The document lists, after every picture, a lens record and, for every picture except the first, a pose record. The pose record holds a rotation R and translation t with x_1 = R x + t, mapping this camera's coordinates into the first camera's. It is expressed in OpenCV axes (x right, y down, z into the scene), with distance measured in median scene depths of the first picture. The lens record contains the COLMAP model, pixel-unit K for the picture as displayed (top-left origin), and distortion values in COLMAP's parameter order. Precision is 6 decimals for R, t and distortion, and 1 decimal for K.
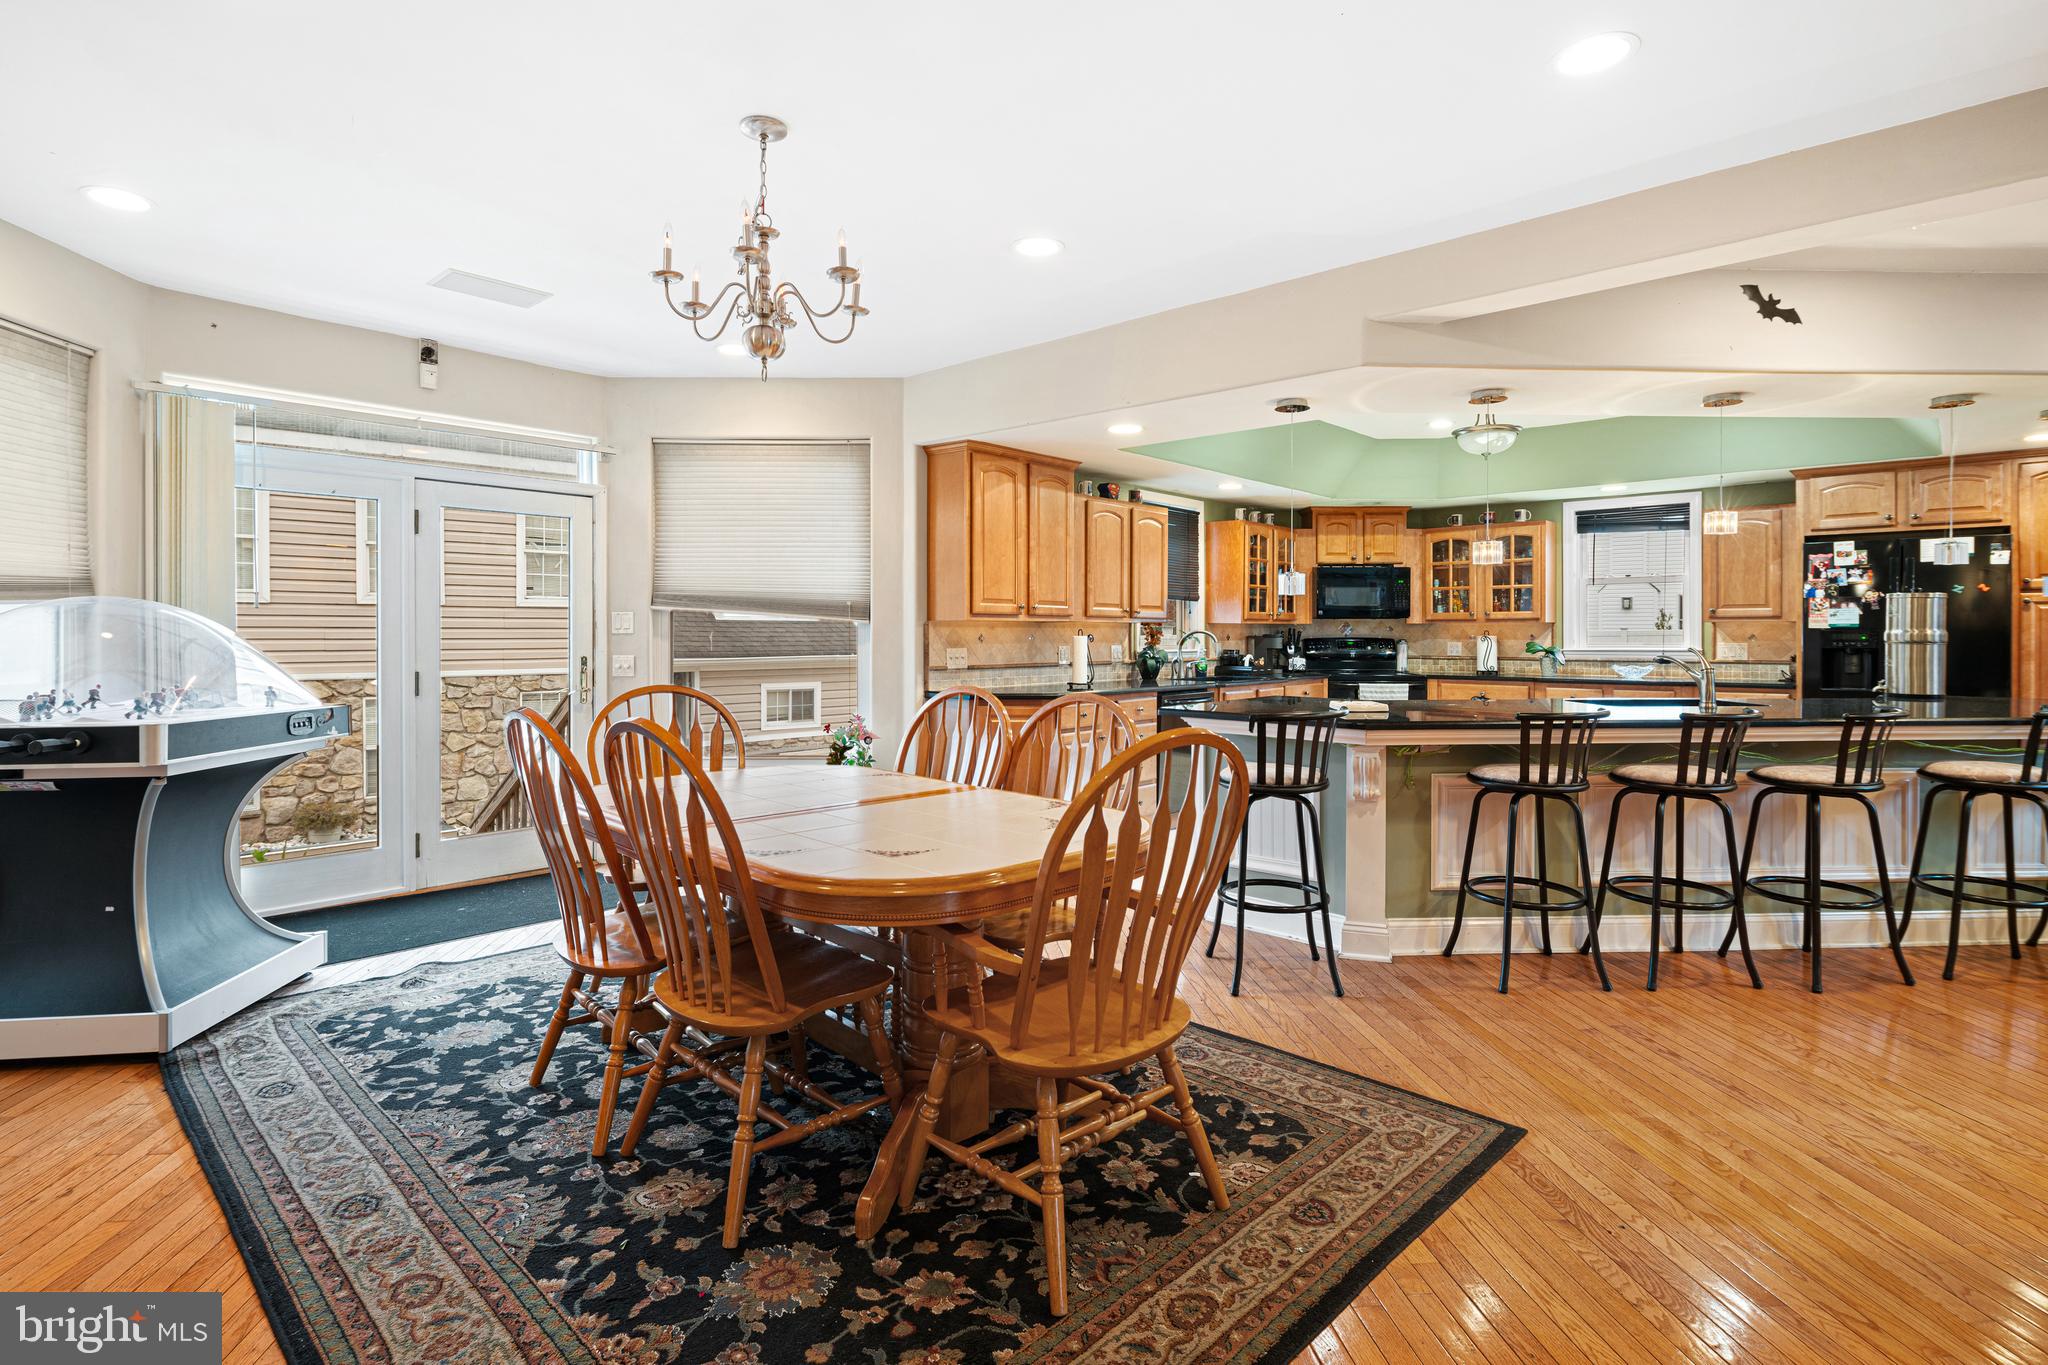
lens RADIAL K [[1010.6, 0, 983.3], [0, 1010.6, 634.2], [0, 0, 1]] dist [-0.003851, -0.001393]
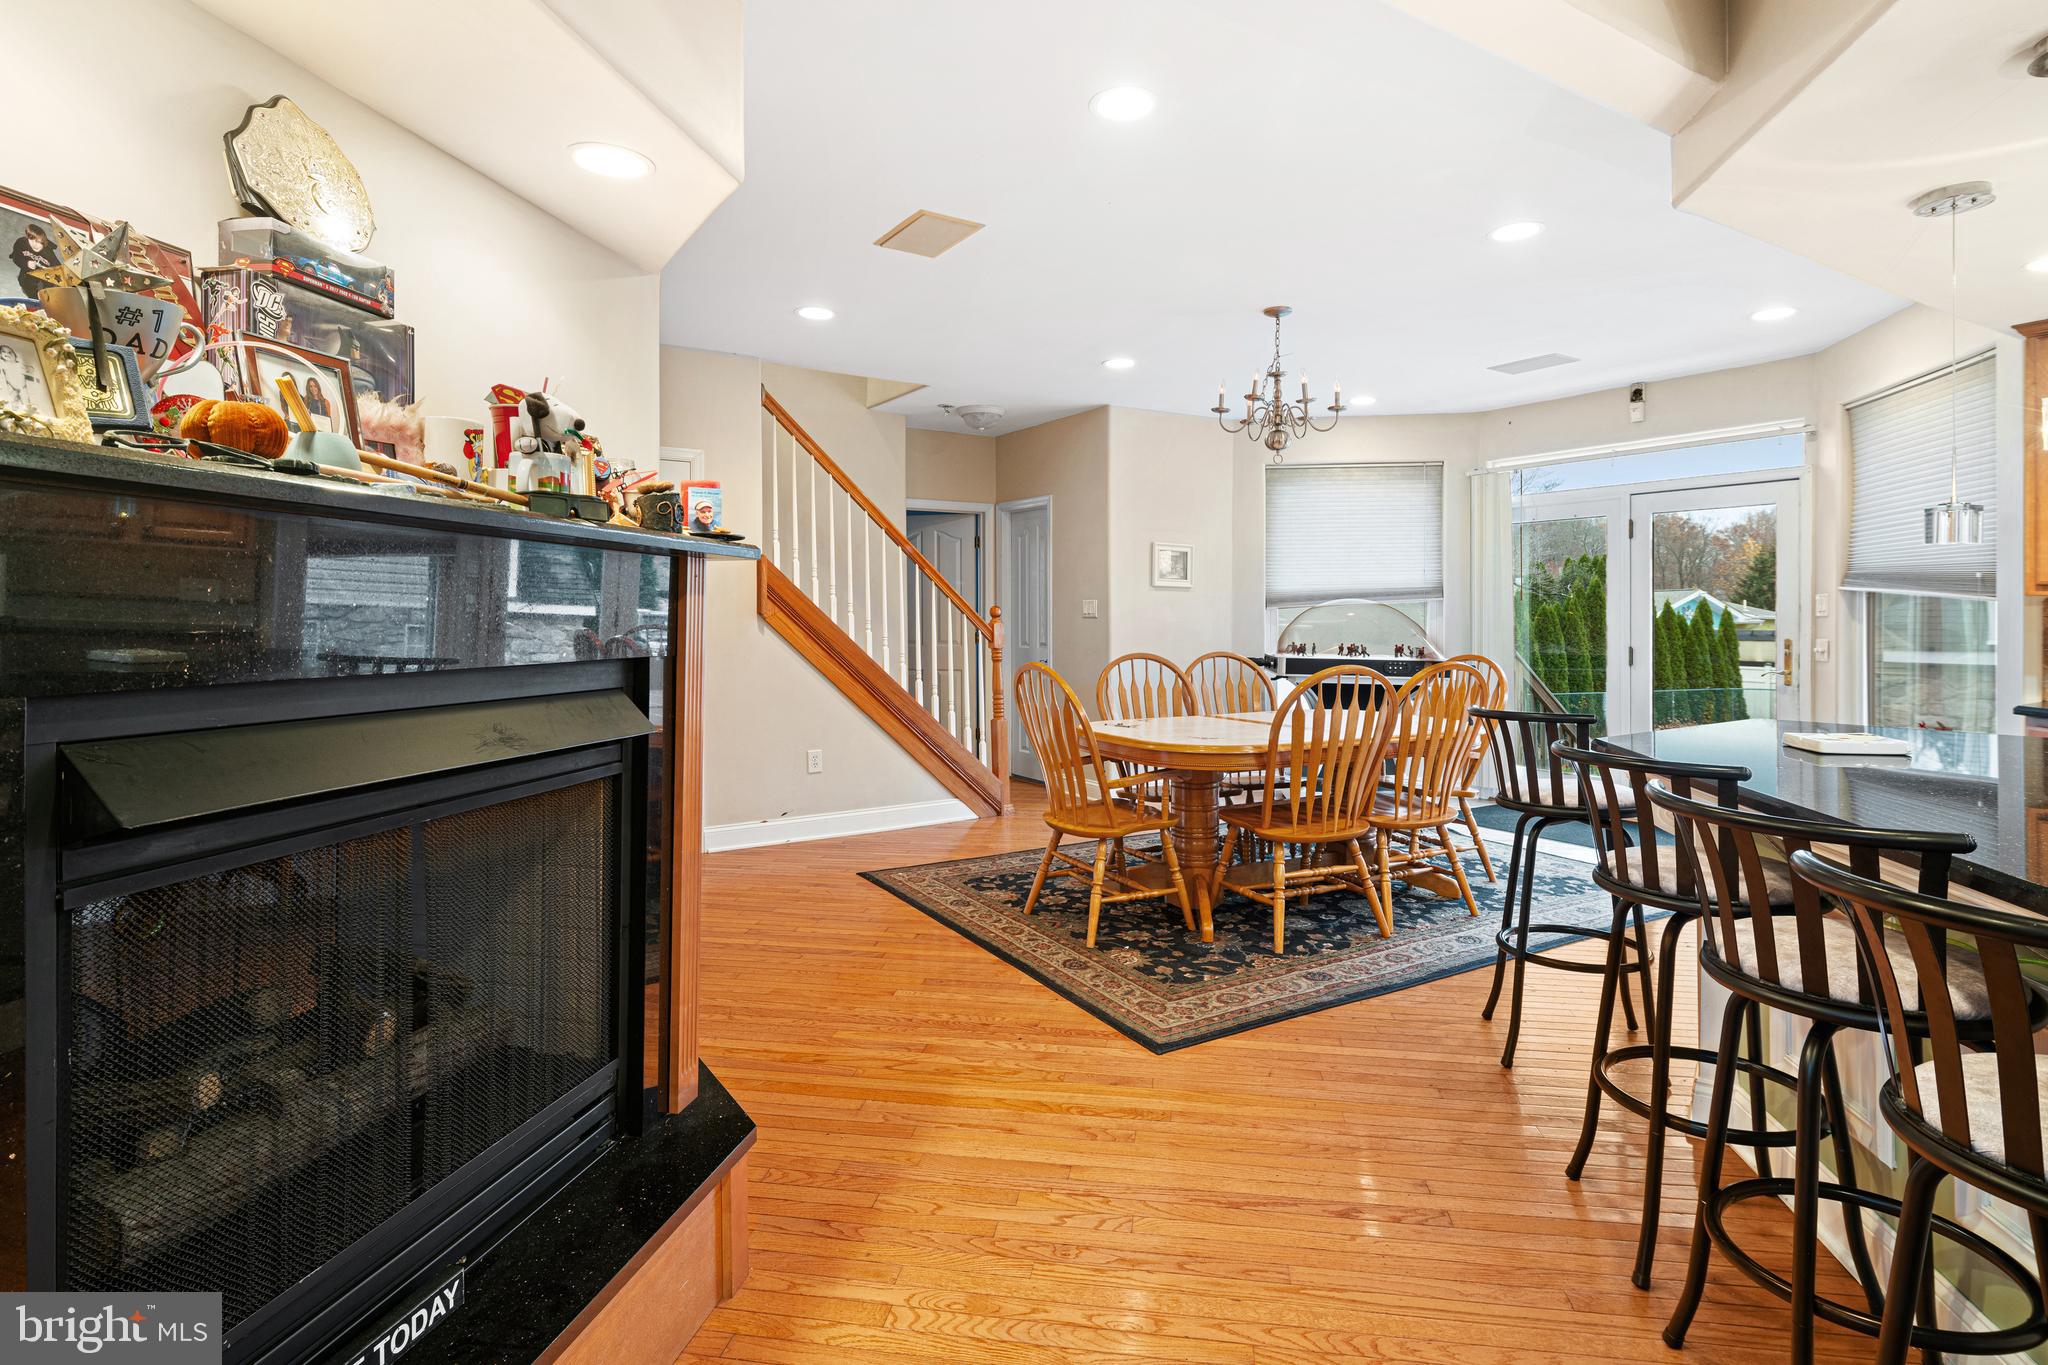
lens RADIAL K [[1010.6, 0, 1064.7], [0, 1010.6, 620.8], [0, 0, 1]] dist [-0.003851, -0.001393]
pose [[-0.204283, 0.003396, -0.978906, 1.324700], [0.001933, 0.999993, 0.003066, -0.001659], [0.978910, -0.001266, -0.204288, 0.892204]]
